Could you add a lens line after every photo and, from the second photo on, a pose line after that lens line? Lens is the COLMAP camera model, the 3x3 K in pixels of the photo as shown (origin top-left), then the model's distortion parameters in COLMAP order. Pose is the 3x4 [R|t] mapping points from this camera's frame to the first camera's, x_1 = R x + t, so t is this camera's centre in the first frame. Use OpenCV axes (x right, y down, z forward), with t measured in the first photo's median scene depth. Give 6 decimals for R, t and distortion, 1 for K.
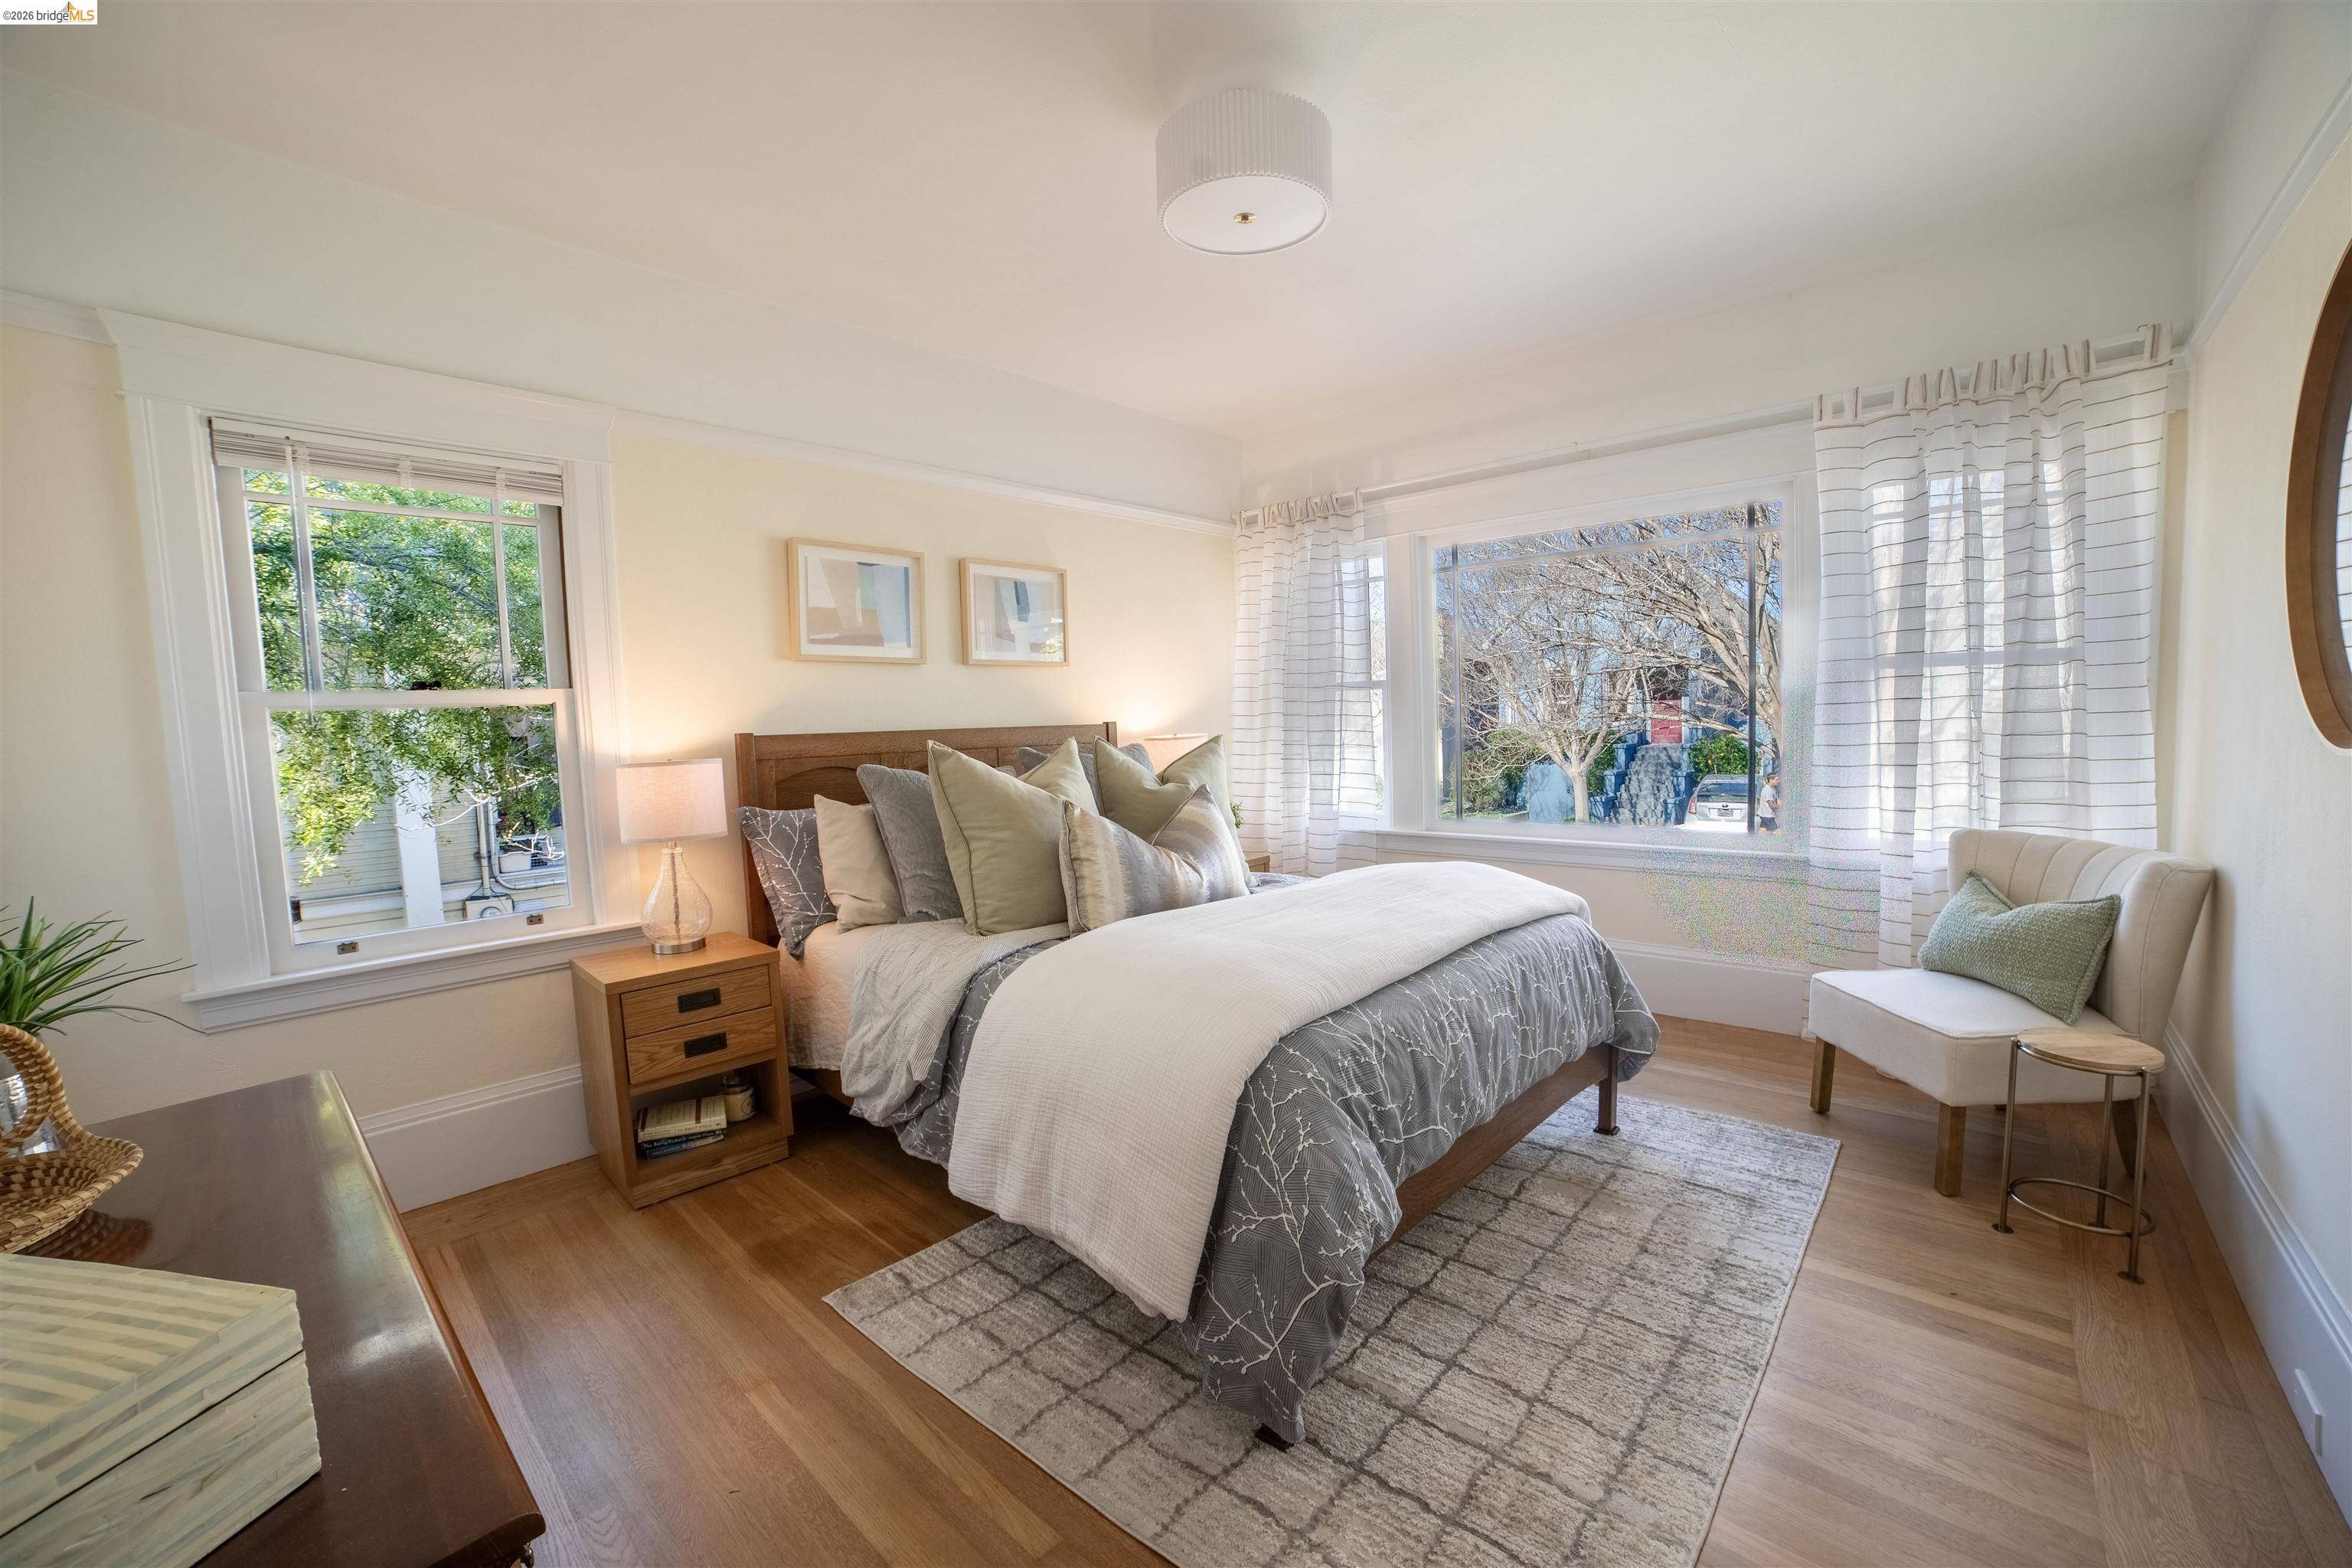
lens RADIAL K [[936.3, 0, 1138.1], [0, 936.3, 795.5], [0, 0, 1]] dist [-0.102458, 0.027890]
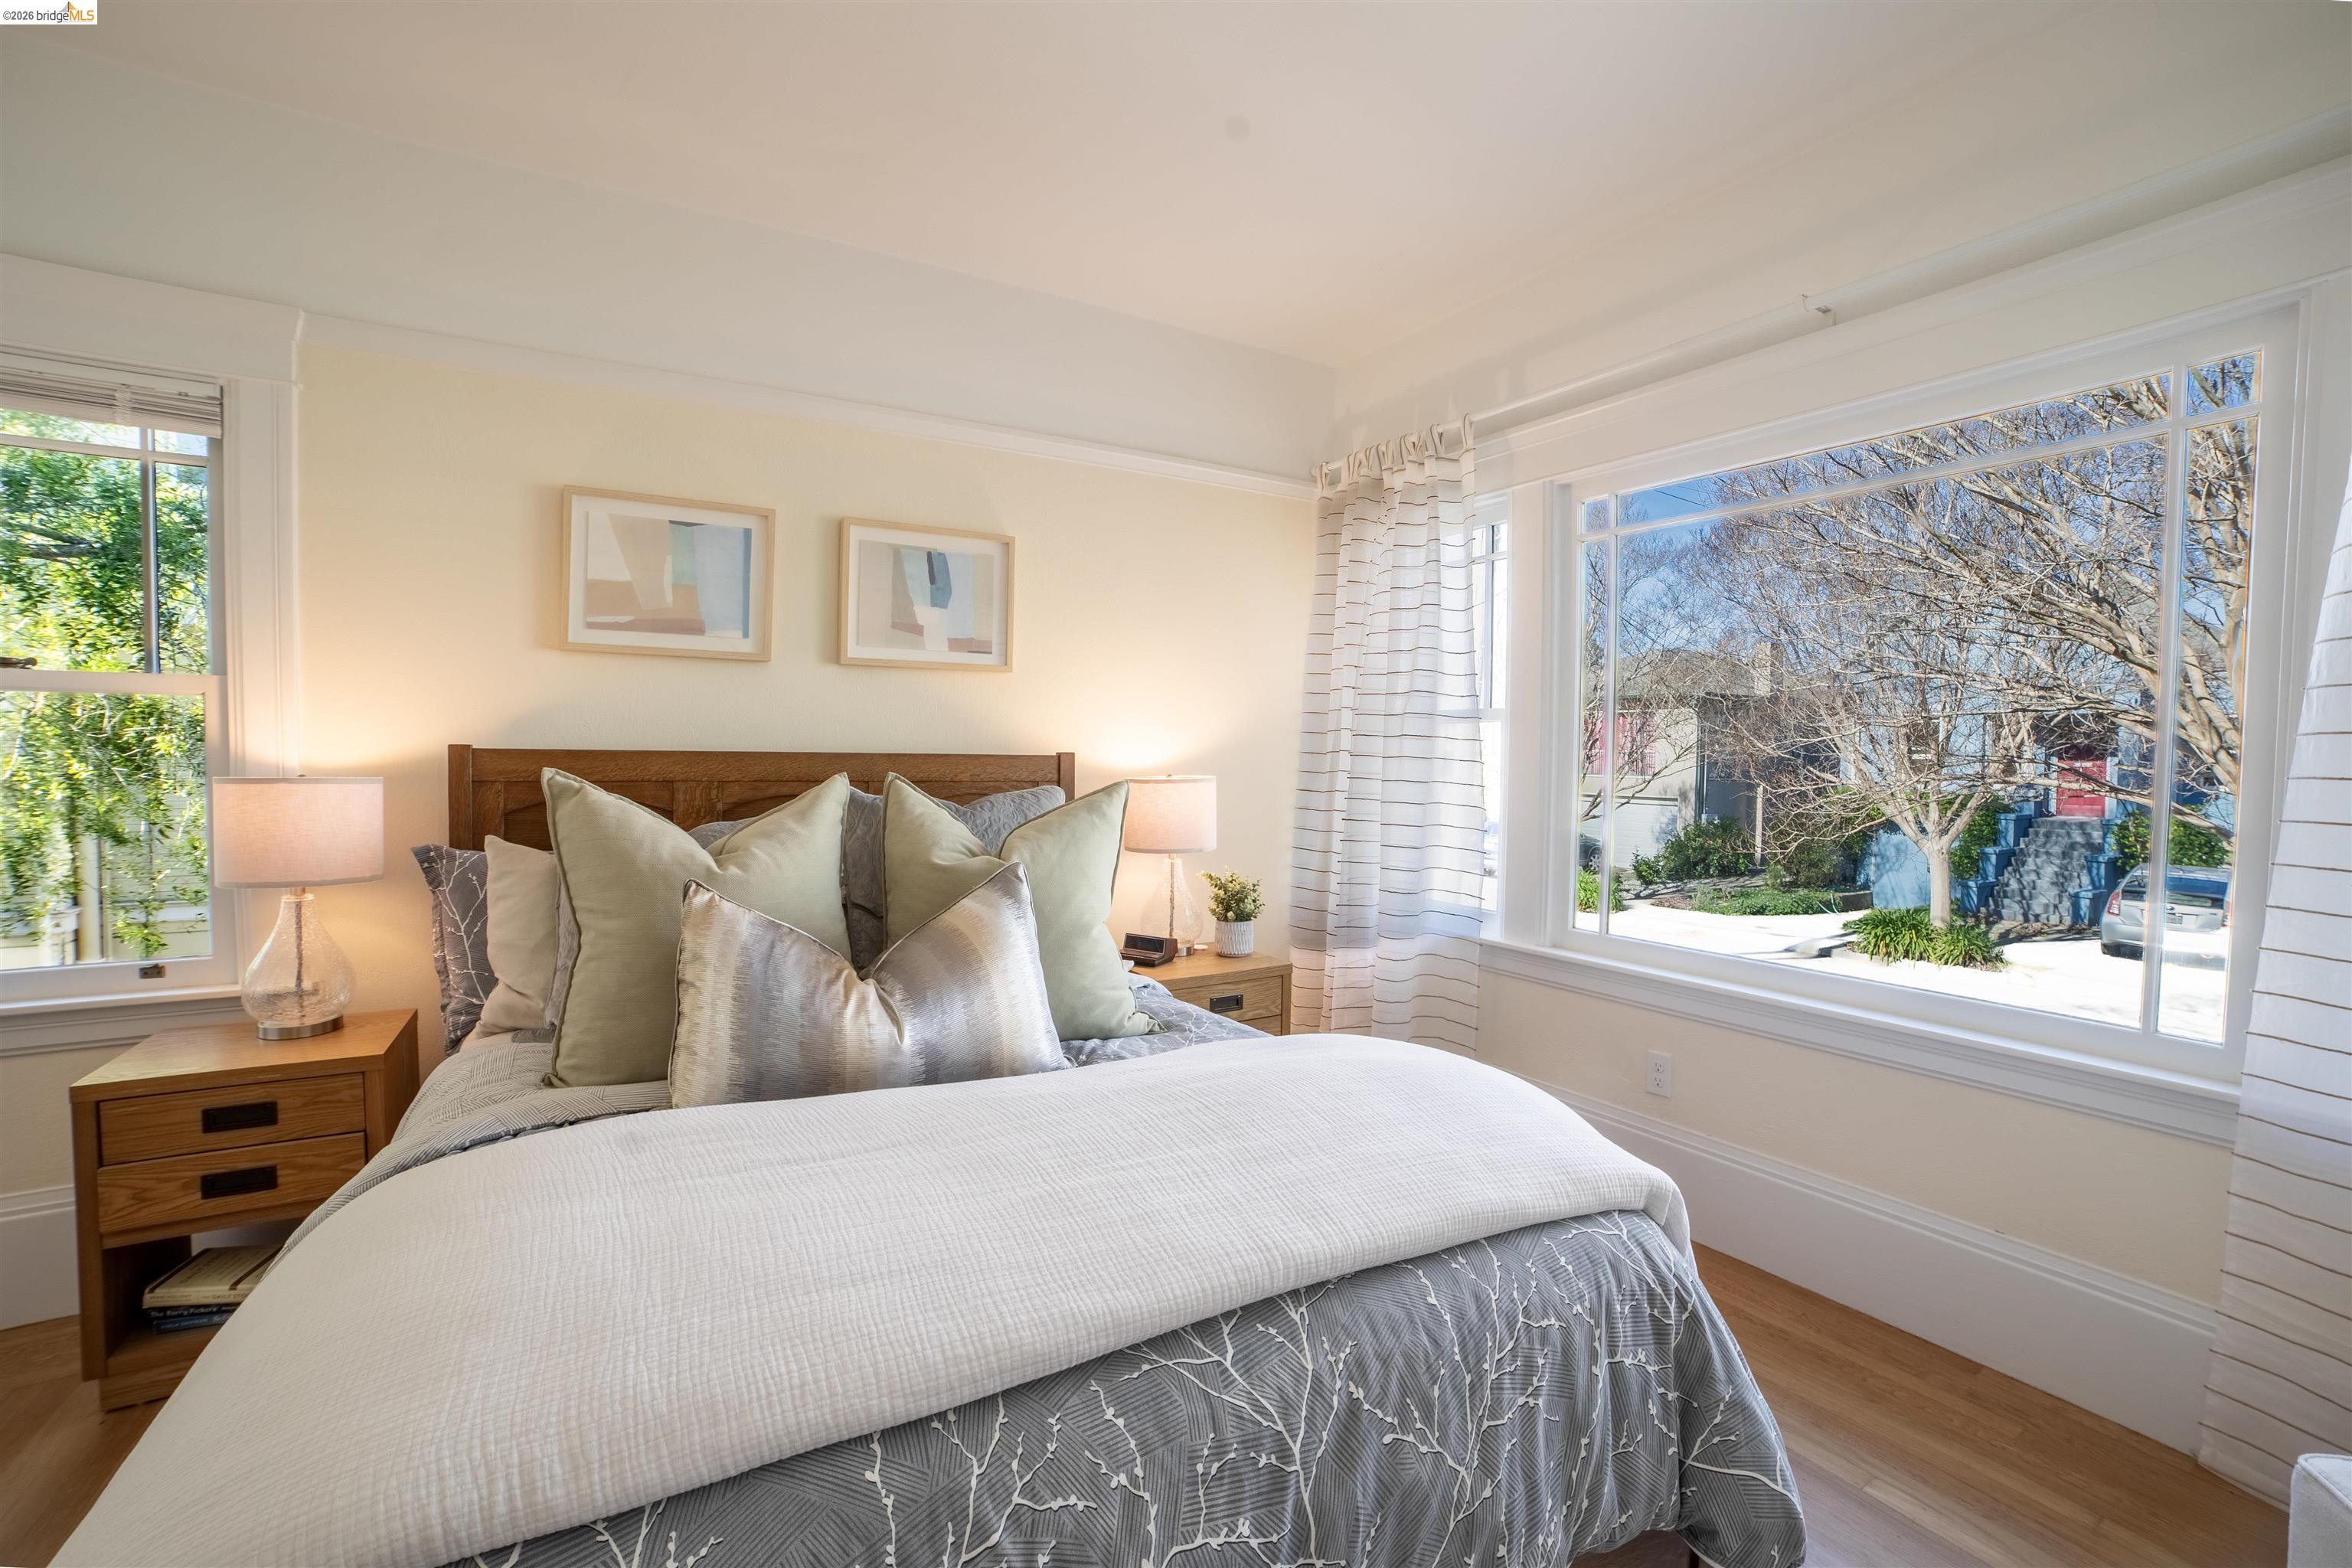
lens RADIAL K [[982.3, 0, 1173.1], [0, 982.3, 787.7], [0, 0, 1]] dist [-0.106125, 0.037800]
pose [[0.962344, 0.056704, -0.265853, 0.304959], [-0.066863, 0.997331, -0.029312, -0.045193], [0.263482, 0.045984, 0.963568, 0.389598]]
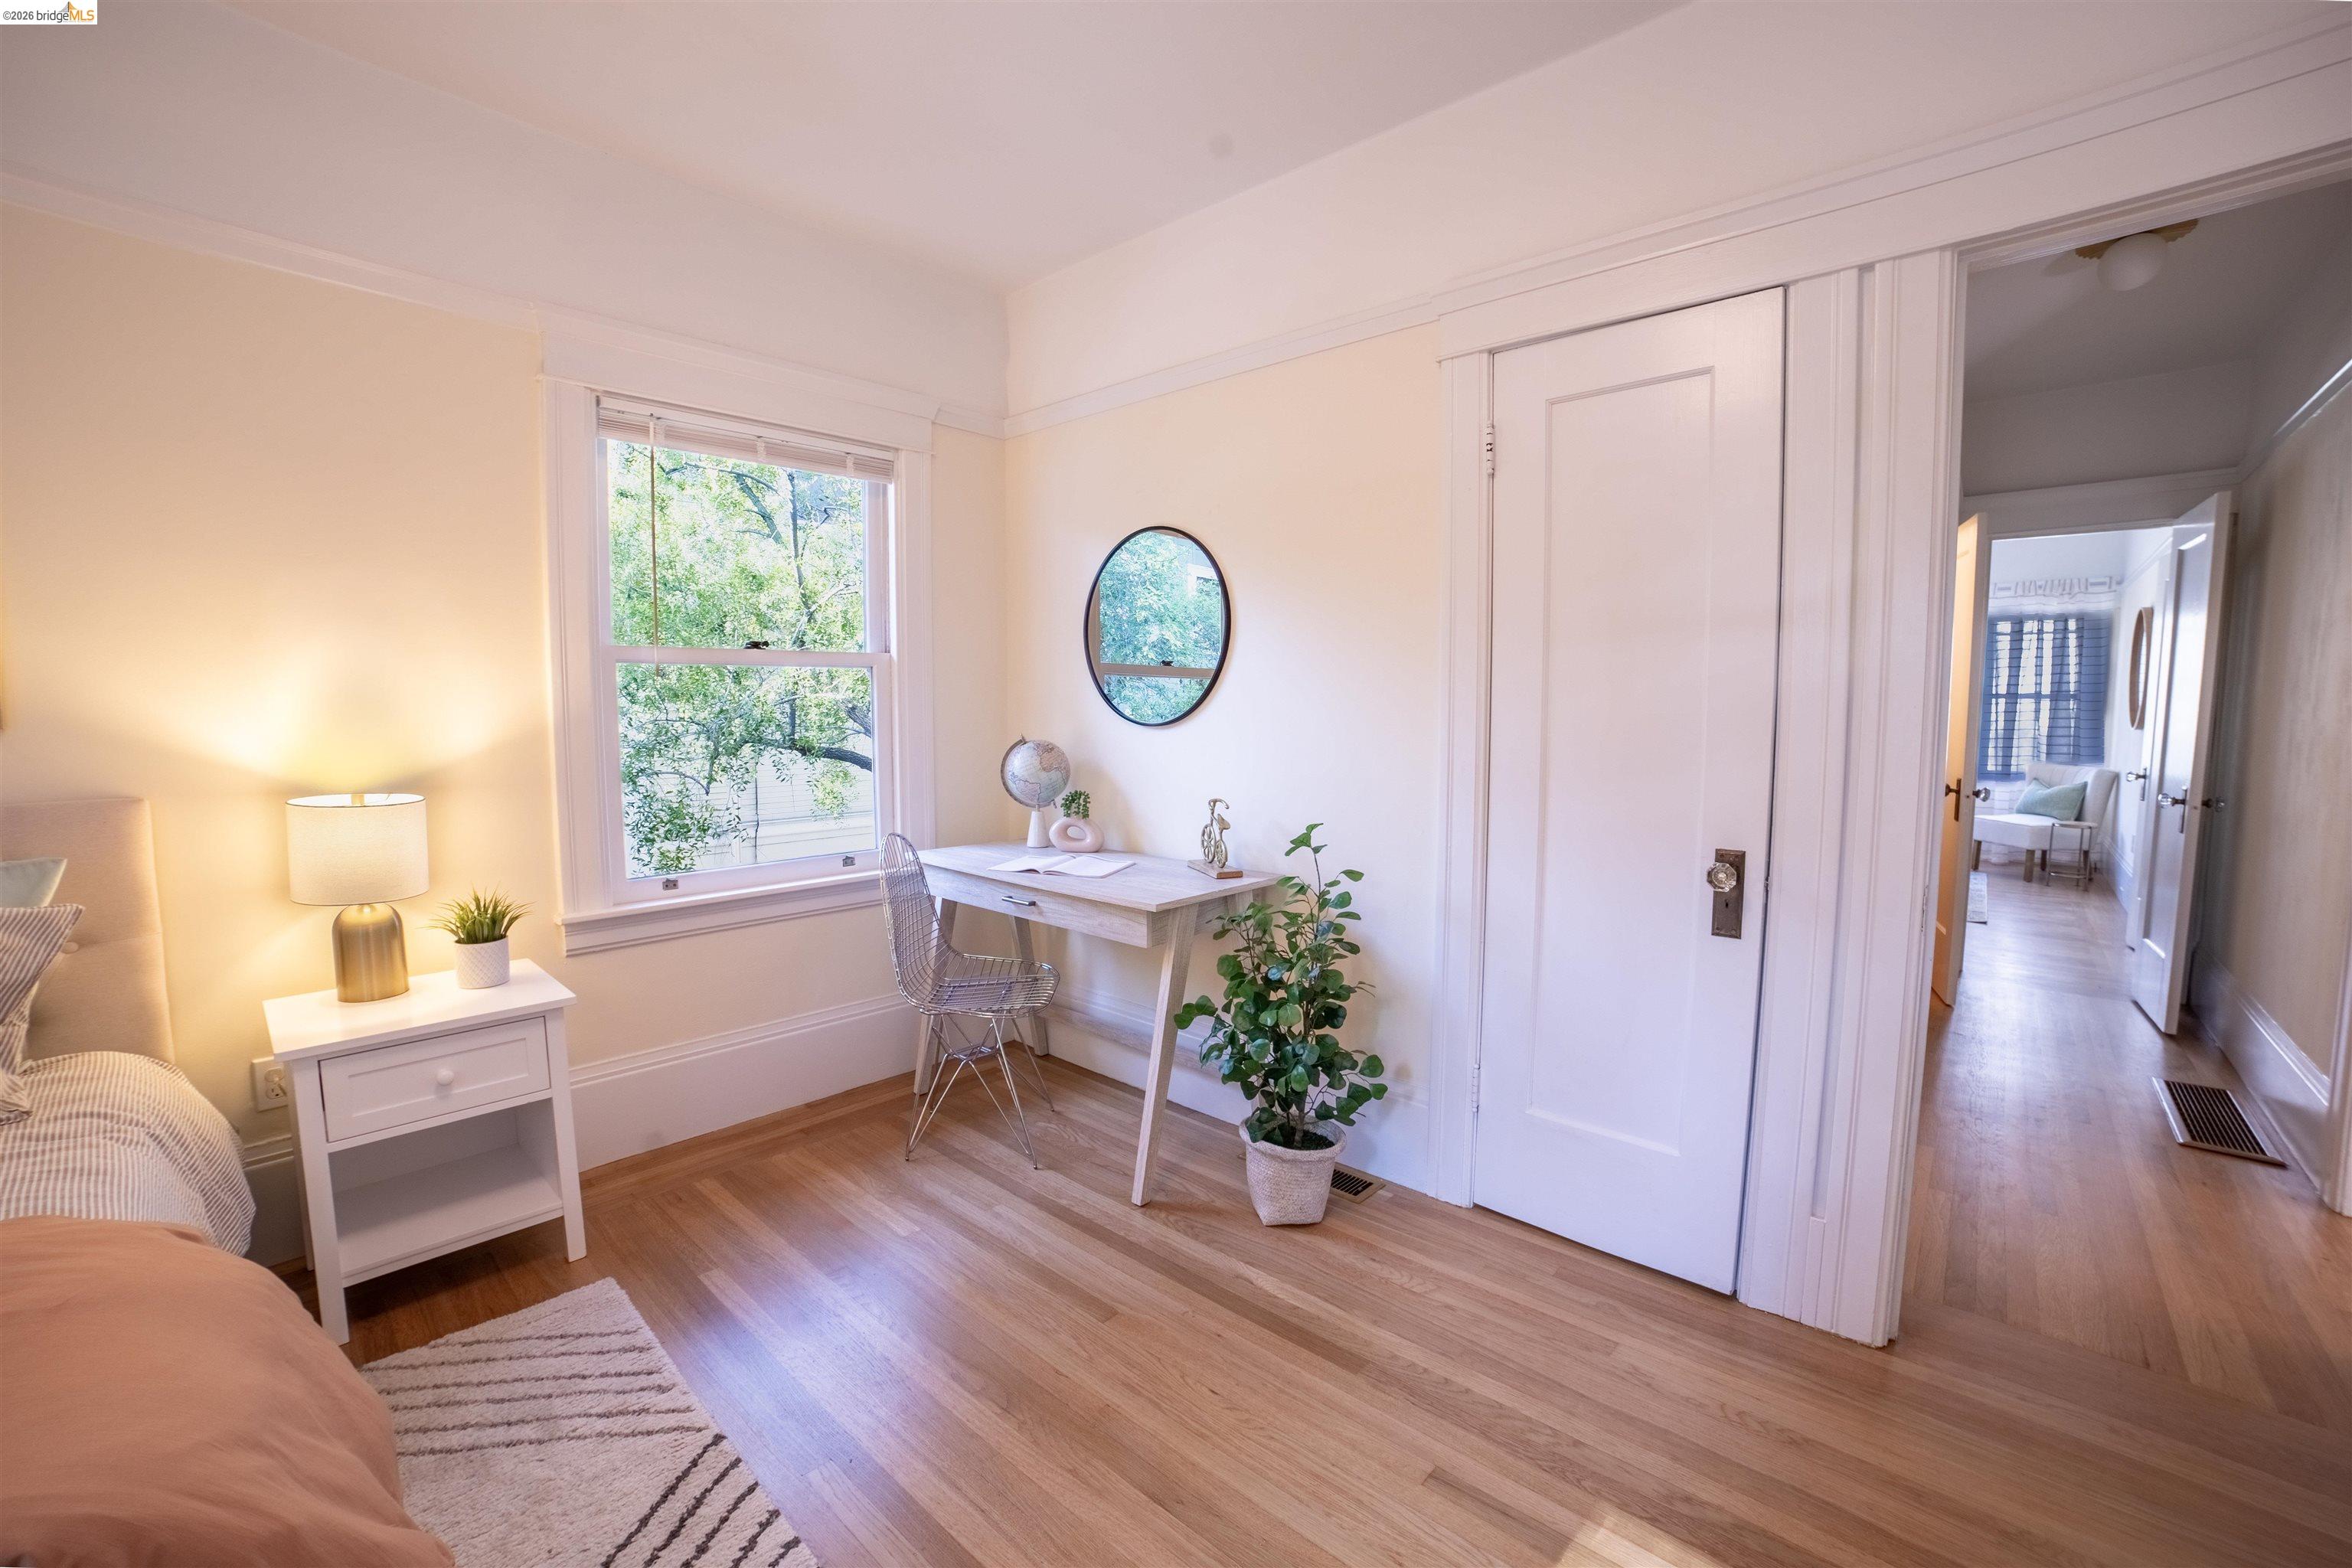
lens RADIAL K [[982.3, 0, 1173.1], [0, 982.3, 787.7], [0, 0, 1]] dist [-0.106125, 0.037800]
pose [[0.998458, 0.031956, 0.045388, -1.482631], [-0.032518, 0.999403, 0.011701, 0.140592], [-0.044987, -0.013159, 0.998901, -1.391382]]
